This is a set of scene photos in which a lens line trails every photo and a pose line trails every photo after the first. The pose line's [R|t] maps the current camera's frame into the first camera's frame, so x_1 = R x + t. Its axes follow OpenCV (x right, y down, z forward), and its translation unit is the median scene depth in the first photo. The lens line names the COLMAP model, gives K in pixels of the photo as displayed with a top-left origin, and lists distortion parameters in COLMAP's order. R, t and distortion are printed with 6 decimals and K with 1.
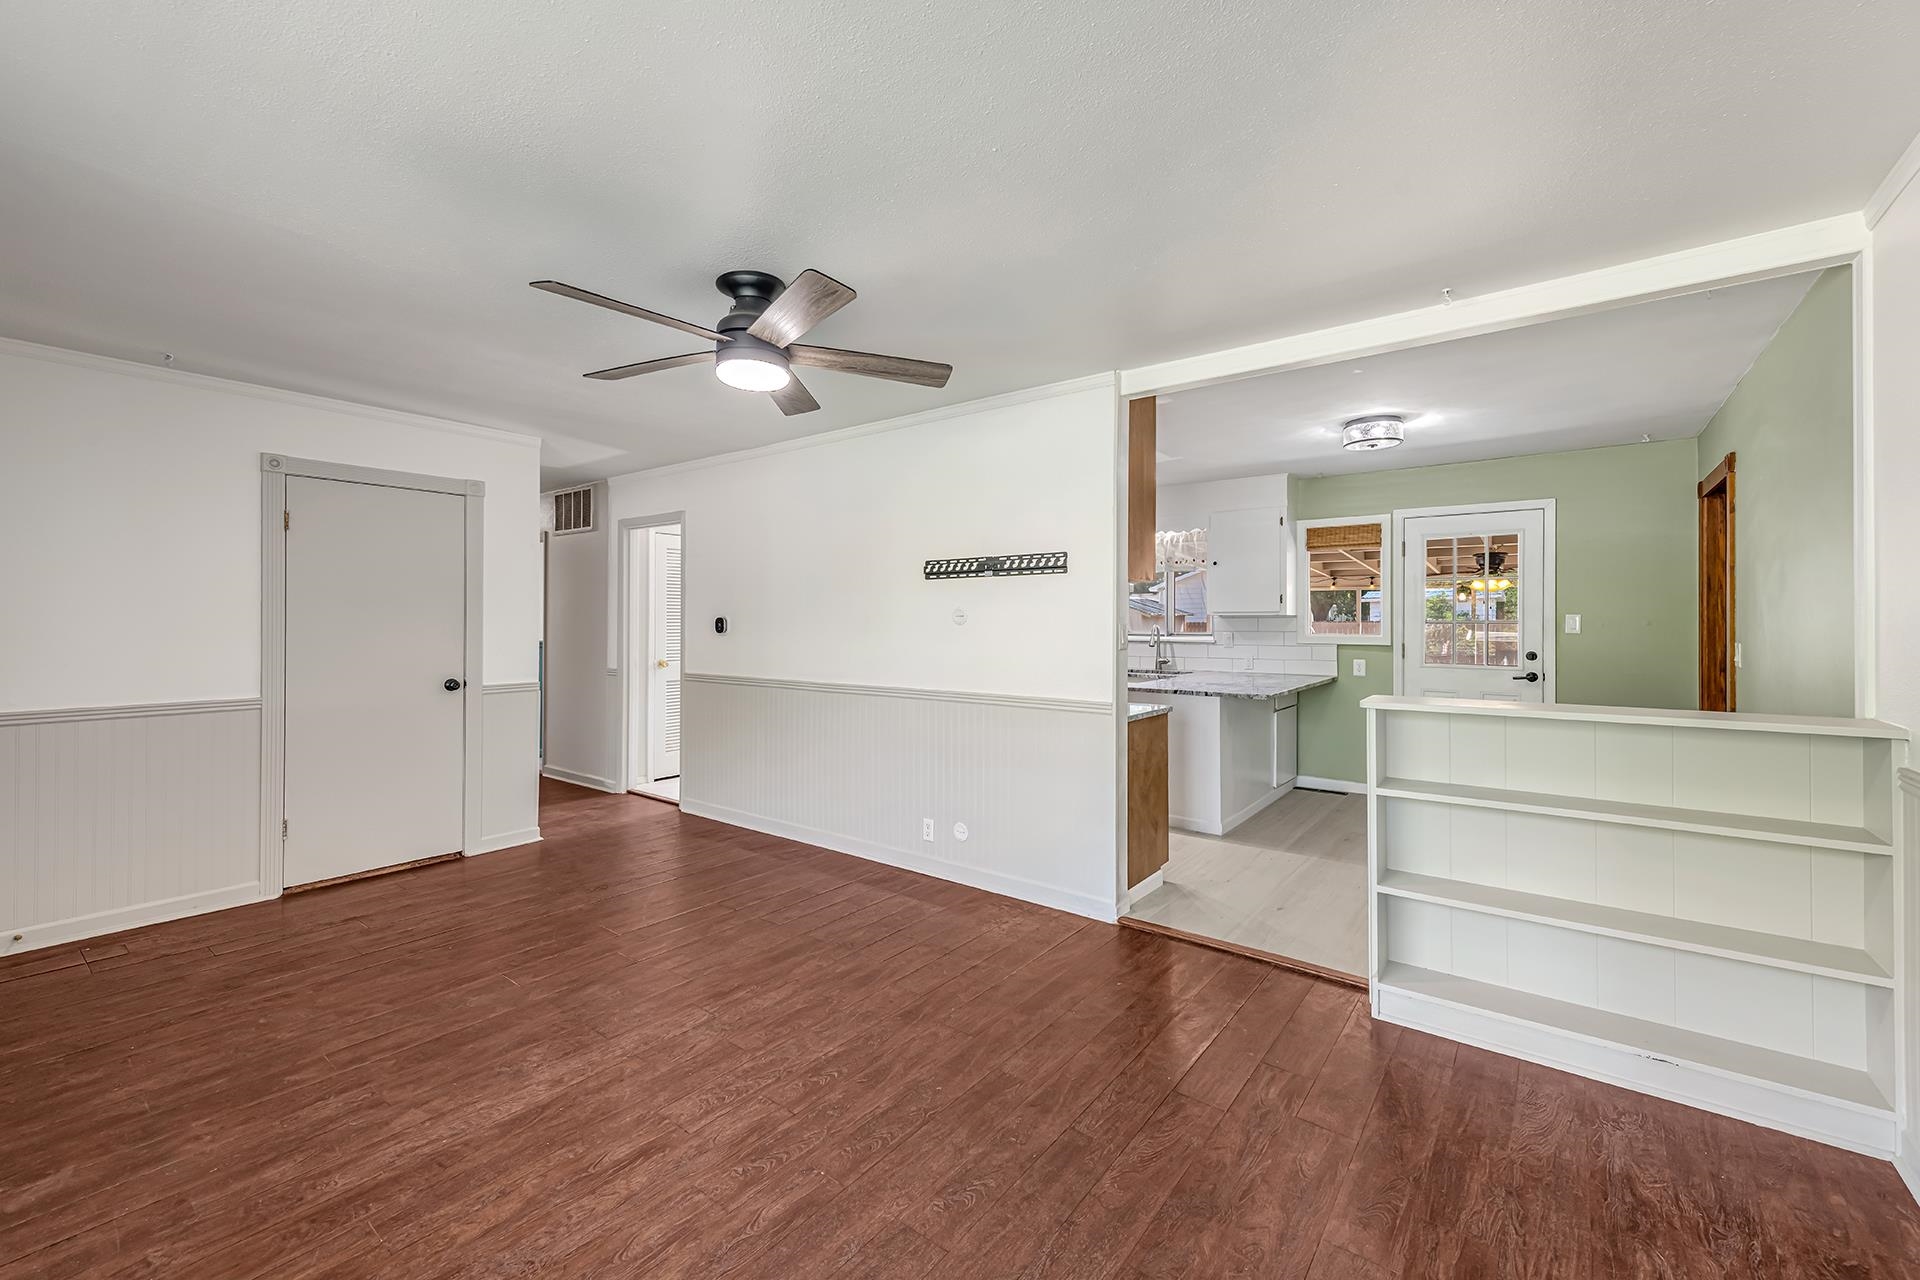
lens RADIAL K [[763.7, 0, 962.4], [0, 763.7, 622.5], [0, 0, 1]] dist [0.010275, -0.002218]
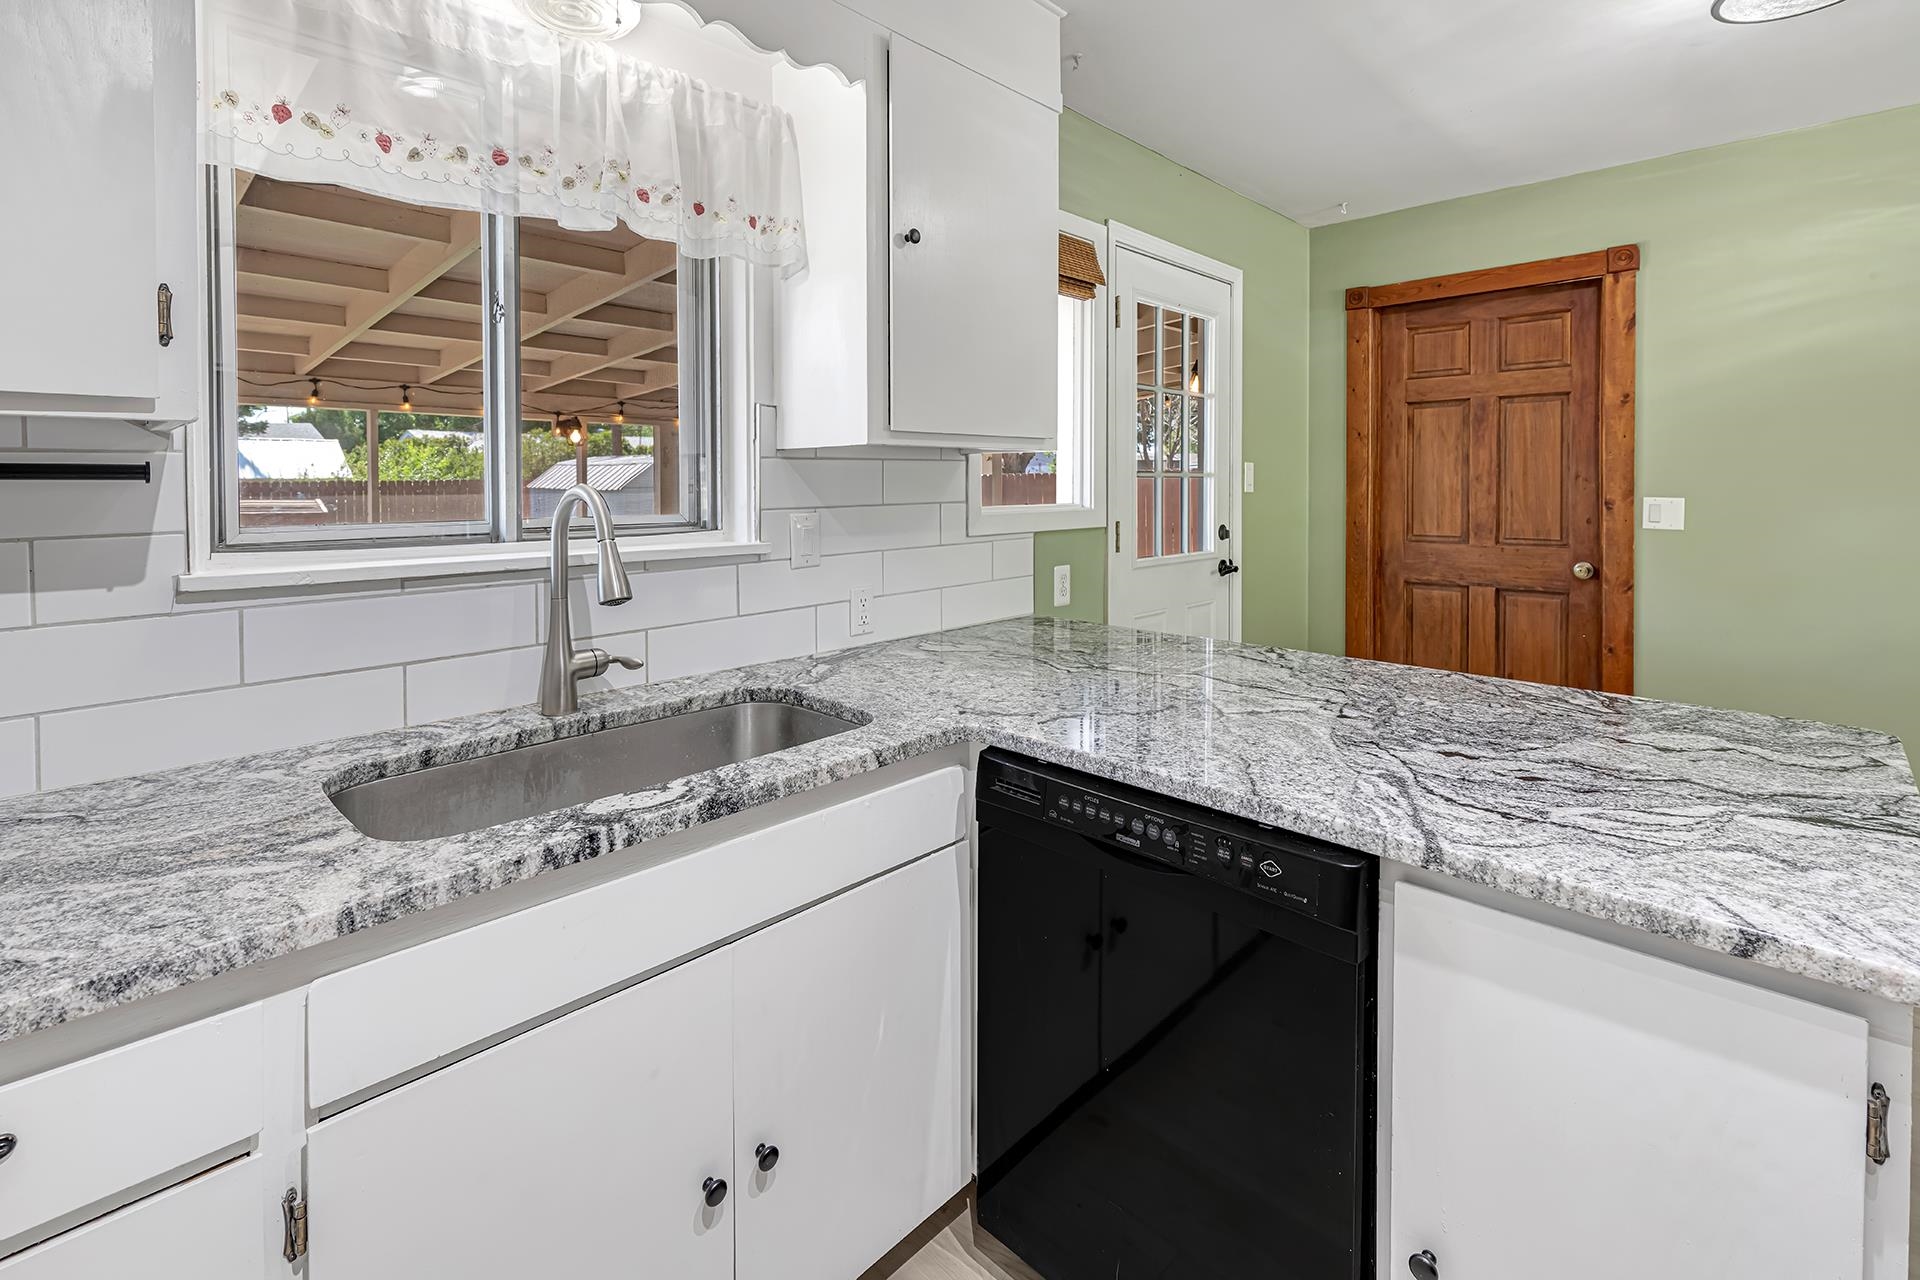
lens RADIAL K [[900.6, 0, 1009.7], [0, 900.6, 511.5], [0, 0, 1]] dist [0.013792, -0.001678]
pose [[0.074297, -0.033508, 0.996673, 0.058867], [0.007726, 0.999425, 0.033025, 0.004984], [-0.997206, 0.005246, 0.074513, 1.607085]]
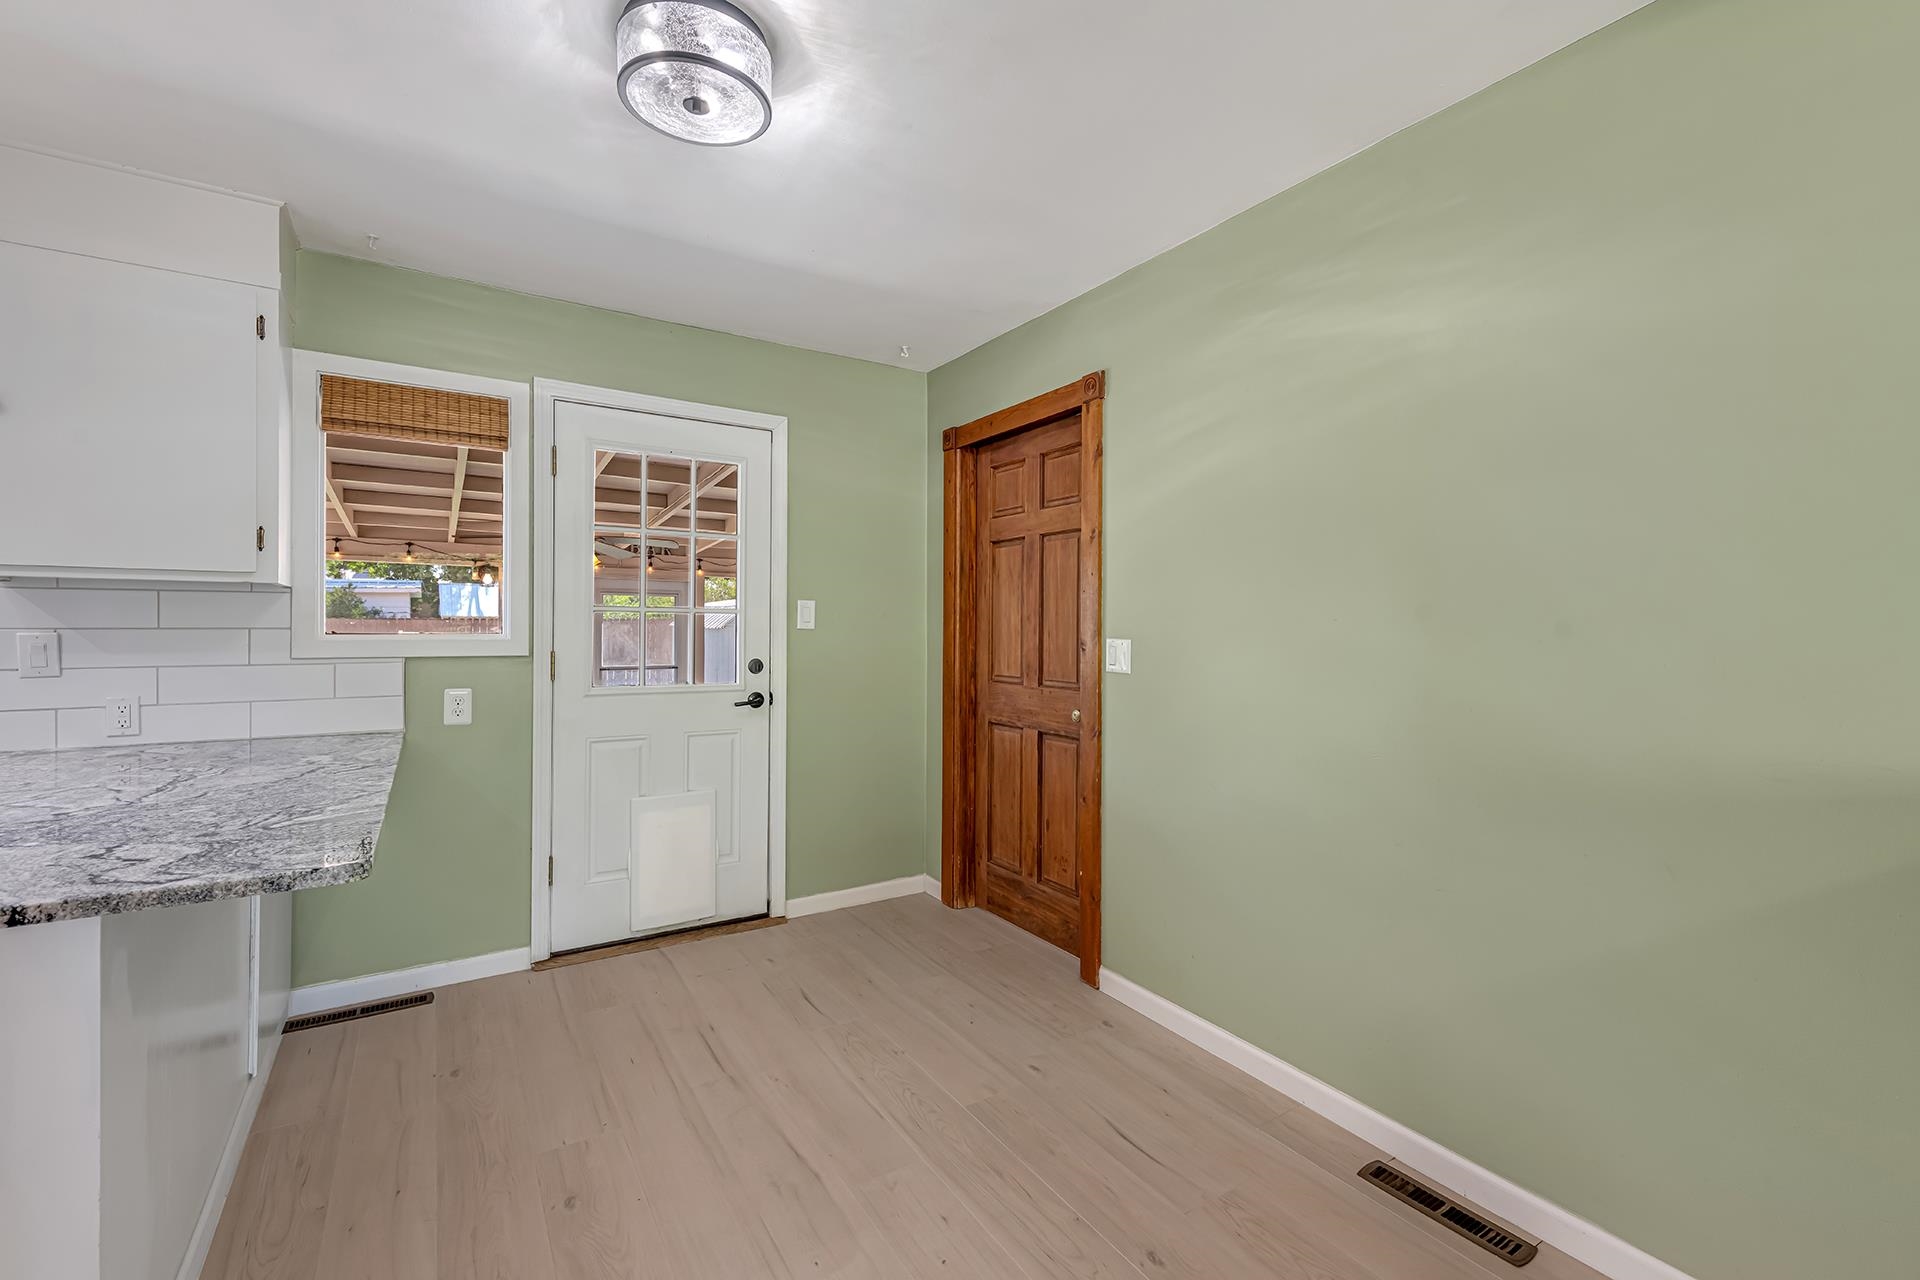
lens RADIAL K [[826.7, 0, 996.6], [0, 826.7, 631.7], [0, 0, 1]] dist [-0.000947, 0.000045]
pose [[0.313428, -0.005230, 0.949598, 0.245790], [-0.004902, 0.999963, 0.007125, 0.014911], [-0.949599, -0.006888, 0.313391, 0.877505]]
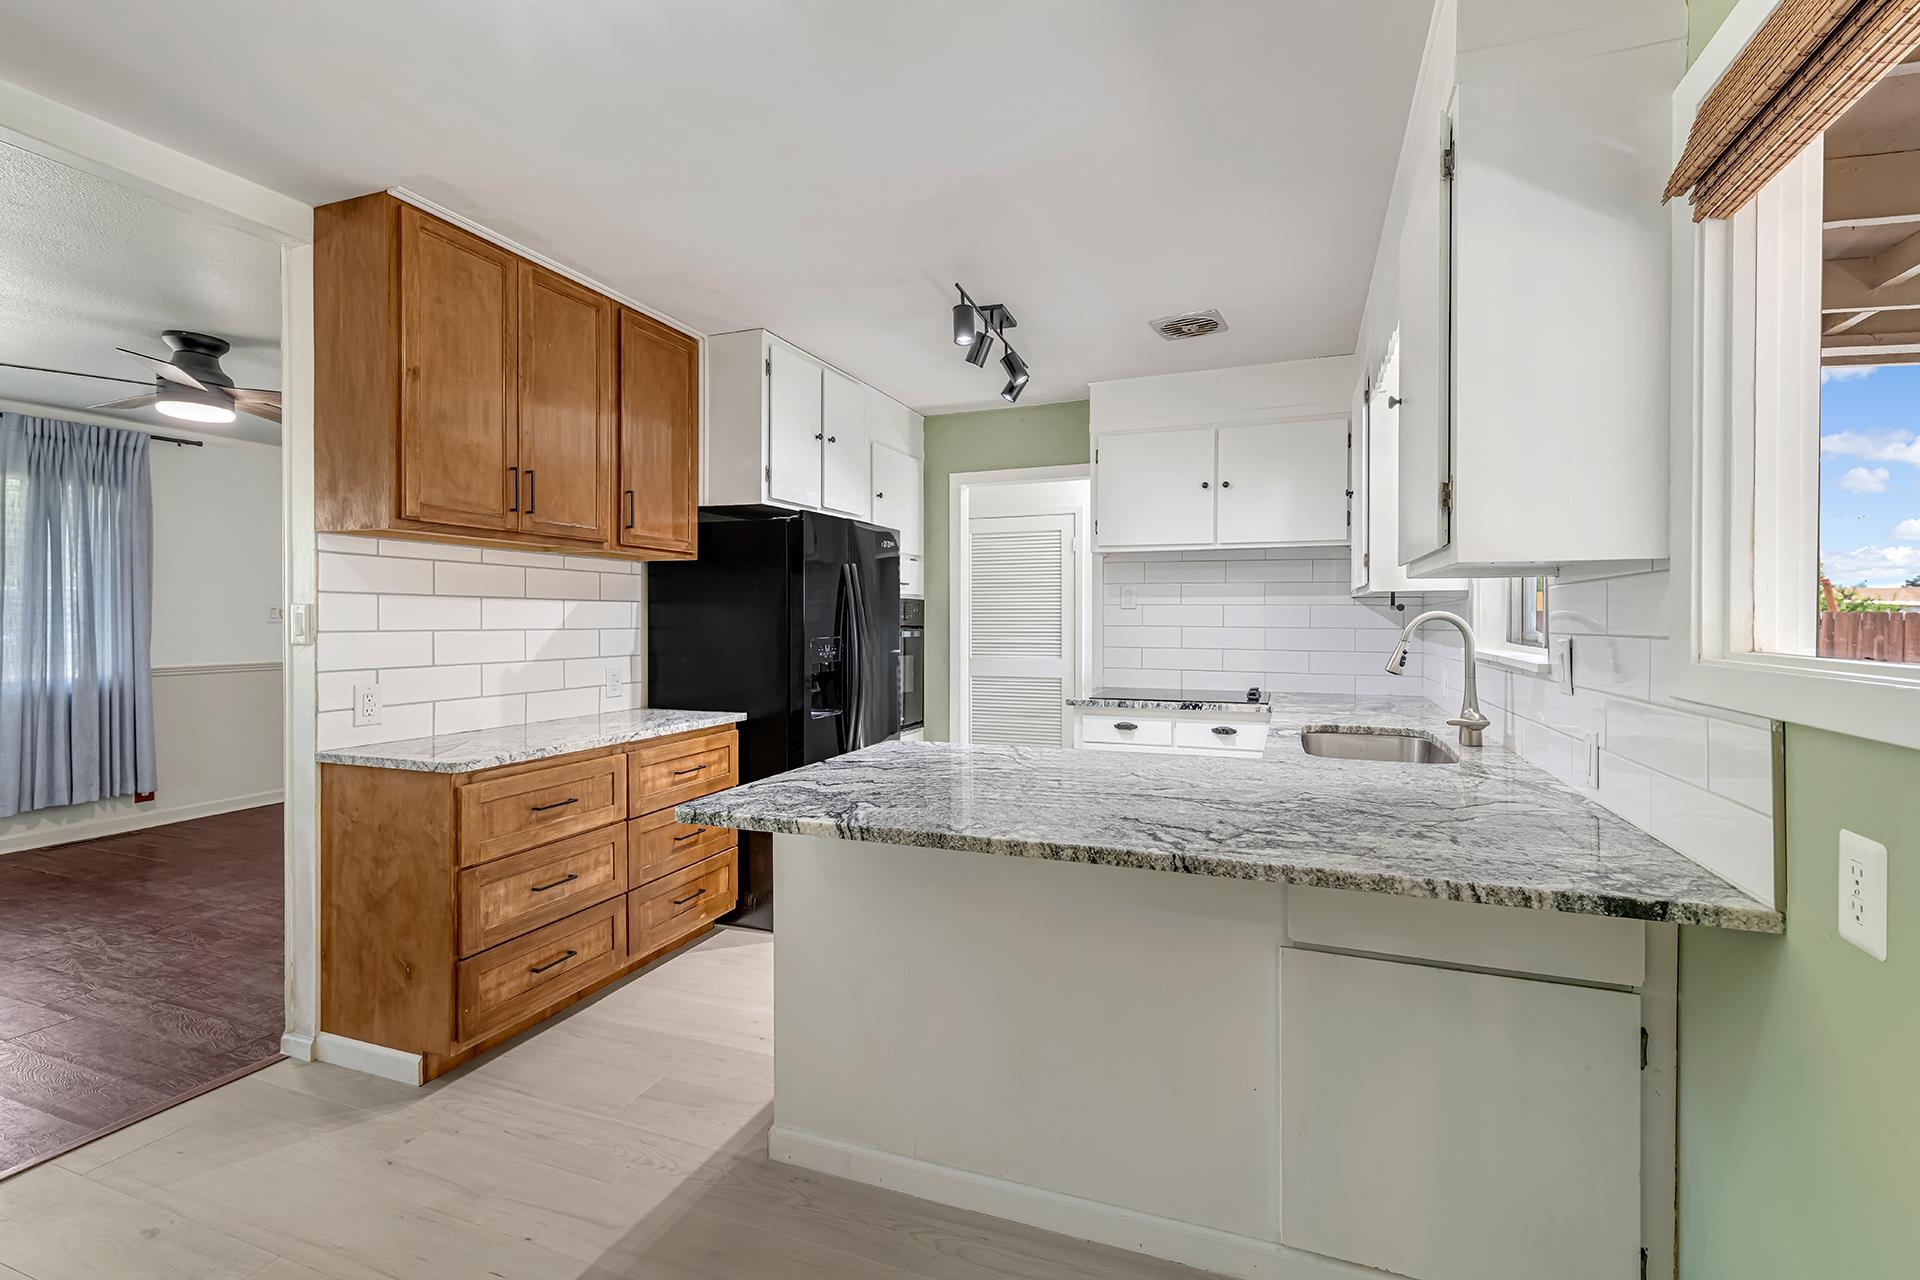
lens RADIAL K [[826.7, 0, 1018.9], [0, 826.7, 610.9], [0, 0, 1]] dist [-0.000947, 0.000045]
pose [[0.314598, -0.007183, -0.949198, 1.001916], [-0.000808, 0.999969, -0.007835, 0.009548], [0.949225, 0.003232, 0.314583, 1.287250]]
